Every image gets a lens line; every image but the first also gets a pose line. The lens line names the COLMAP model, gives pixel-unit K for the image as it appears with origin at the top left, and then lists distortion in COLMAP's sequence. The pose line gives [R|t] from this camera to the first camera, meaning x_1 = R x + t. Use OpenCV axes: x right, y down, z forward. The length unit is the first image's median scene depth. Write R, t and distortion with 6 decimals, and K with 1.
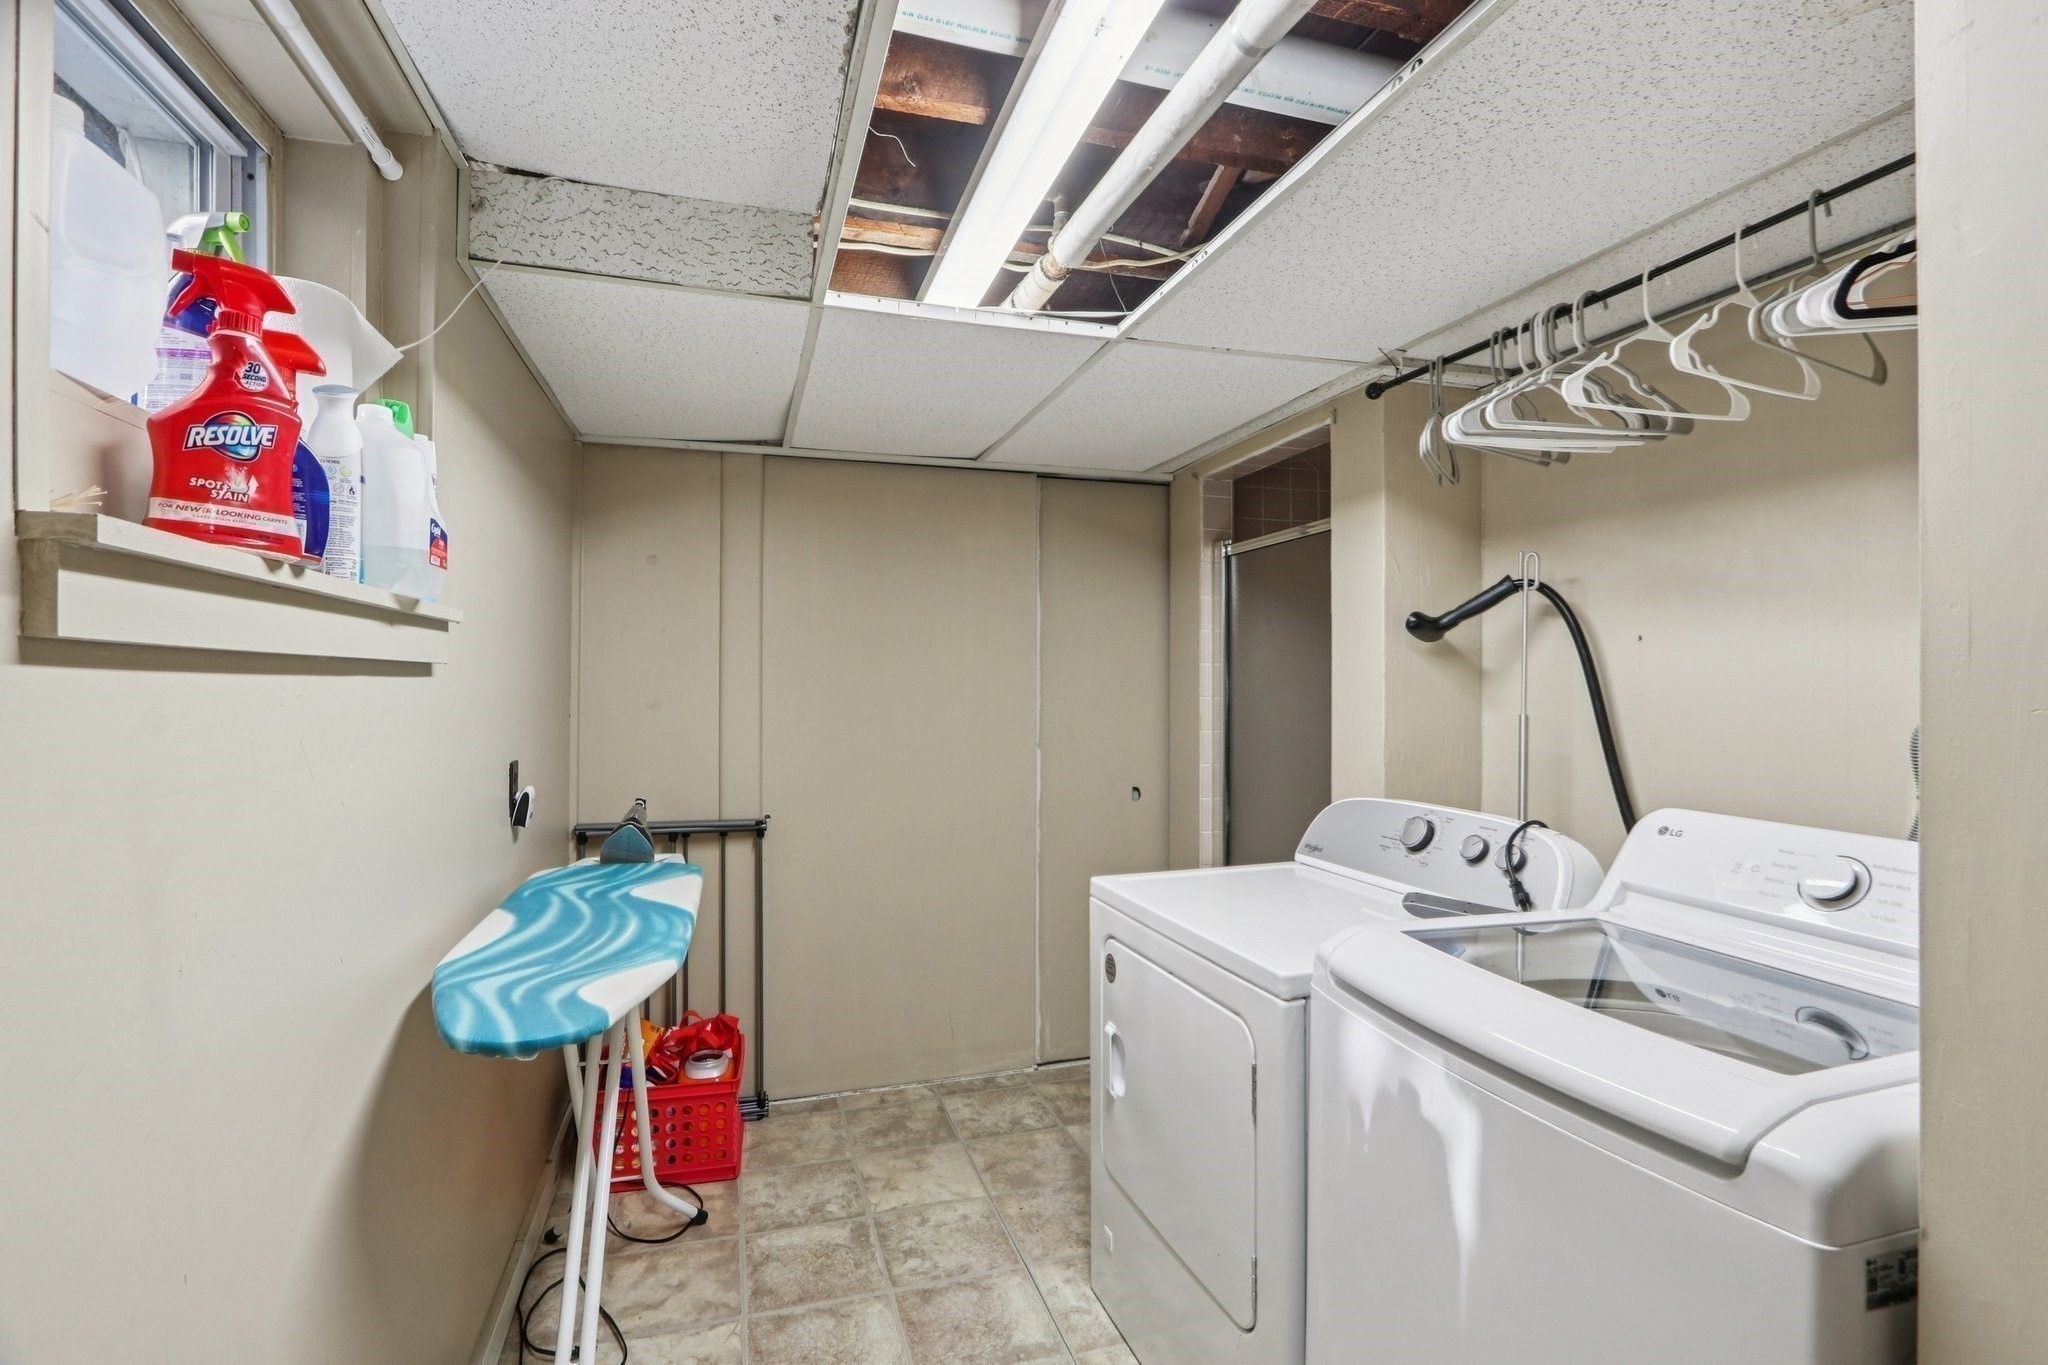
lens RADIAL K [[964.2, 0, 1024.5], [0, 964.2, 684.8], [0, 0, 1]] dist [-0.001028, -0.000287]
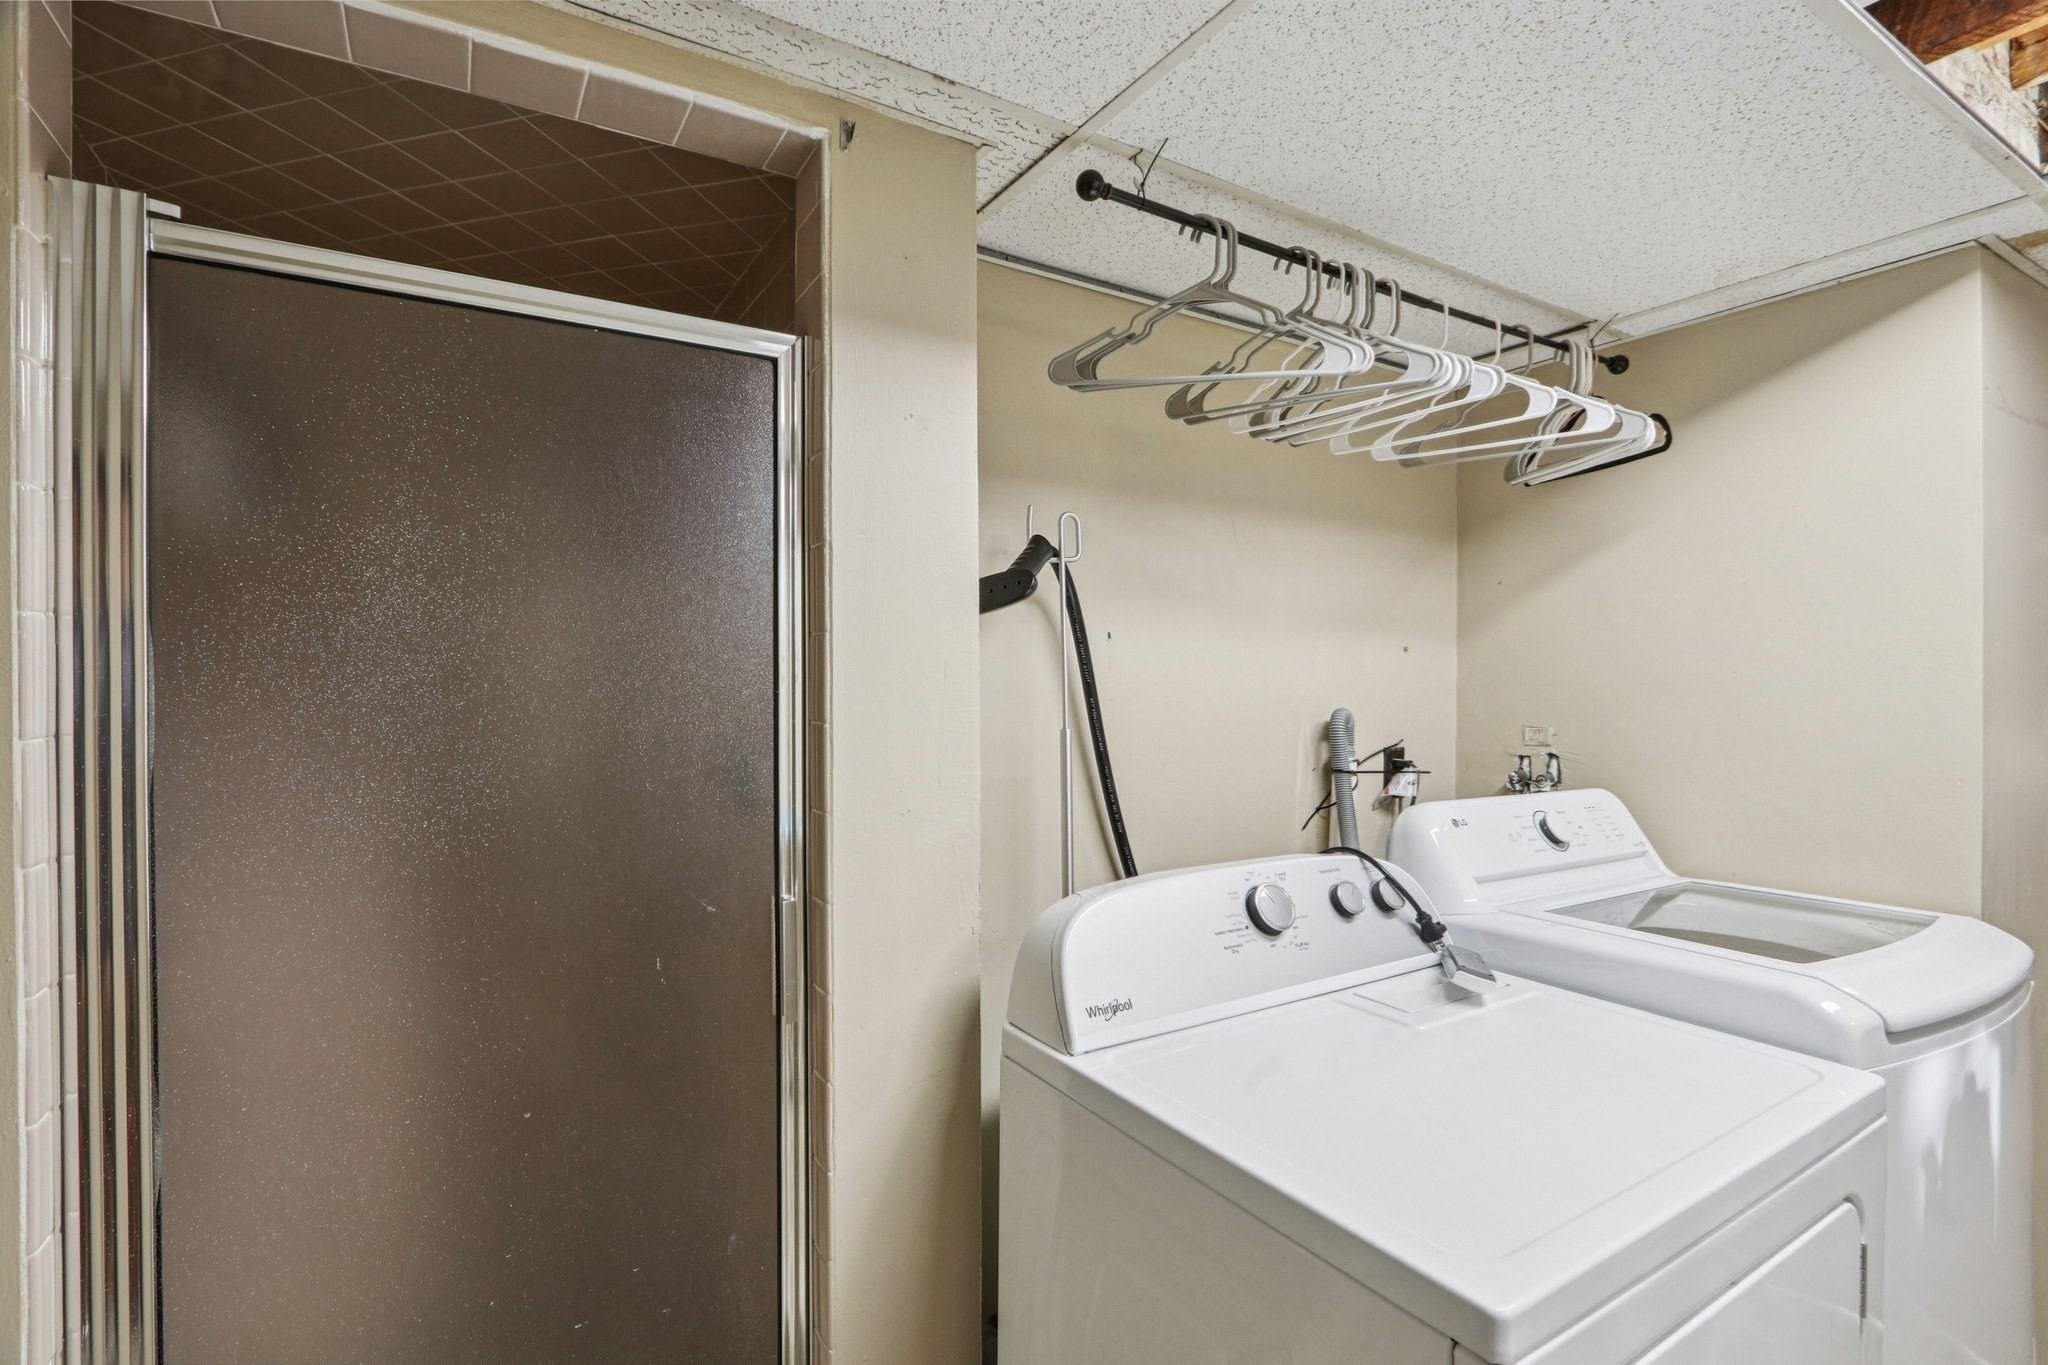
lens RADIAL K [[964.2, 0, 1021.7], [0, 964.2, 683.9], [0, 0, 1]] dist [-0.001028, -0.000287]
pose [[-0.244684, -0.009289, 0.969558, -0.205447], [-0.003648, 0.999956, 0.008660, -0.011642], [-0.969596, -0.001419, -0.244707, 1.256195]]
